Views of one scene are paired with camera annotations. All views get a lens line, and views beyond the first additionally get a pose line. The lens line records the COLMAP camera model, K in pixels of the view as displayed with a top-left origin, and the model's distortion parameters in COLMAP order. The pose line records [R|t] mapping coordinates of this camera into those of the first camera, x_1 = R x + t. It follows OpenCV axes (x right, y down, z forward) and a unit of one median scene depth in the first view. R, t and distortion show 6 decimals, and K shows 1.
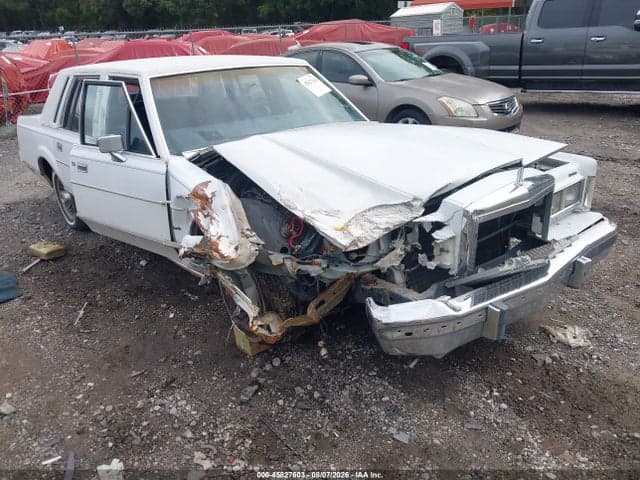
lens RADIAL K [[507.9, 0, 318.8], [0, 507.9, 245.9], [0, 0, 1]] dist [0.012807, -0.012012]
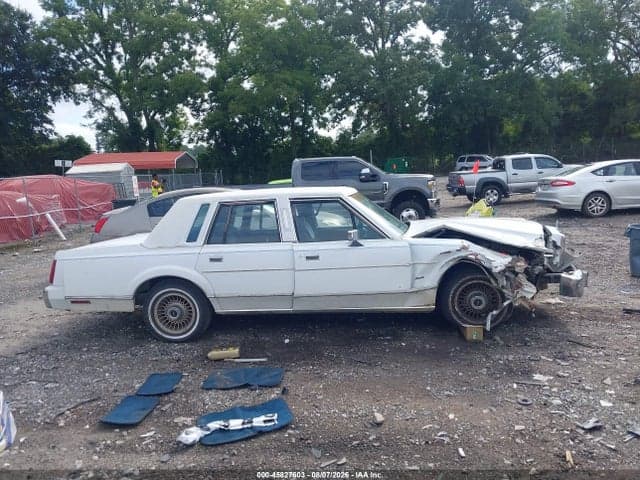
lens RADIAL K [[507.9, 0, 315.1], [0, 507.9, 244.8], [0, 0, 1]] dist [0.012807, -0.012012]
pose [[0.734127, -0.072789, 0.675099, -1.645197], [0.264980, 0.946117, -0.186139, 0.084676], [-0.625174, 0.315537, 0.713858, -0.000243]]
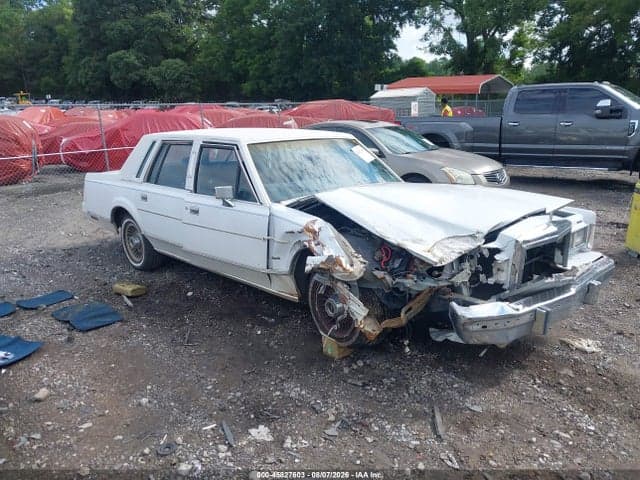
lens RADIAL K [[507.9, 0, 315.1], [0, 507.9, 242.5], [0, 0, 1]] dist [0.012807, -0.012012]
pose [[0.998312, 0.019547, 0.054685, -0.266108], [-0.011726, 0.990105, -0.139840, 0.107701], [-0.056878, 0.138962, 0.988663, -0.276162]]
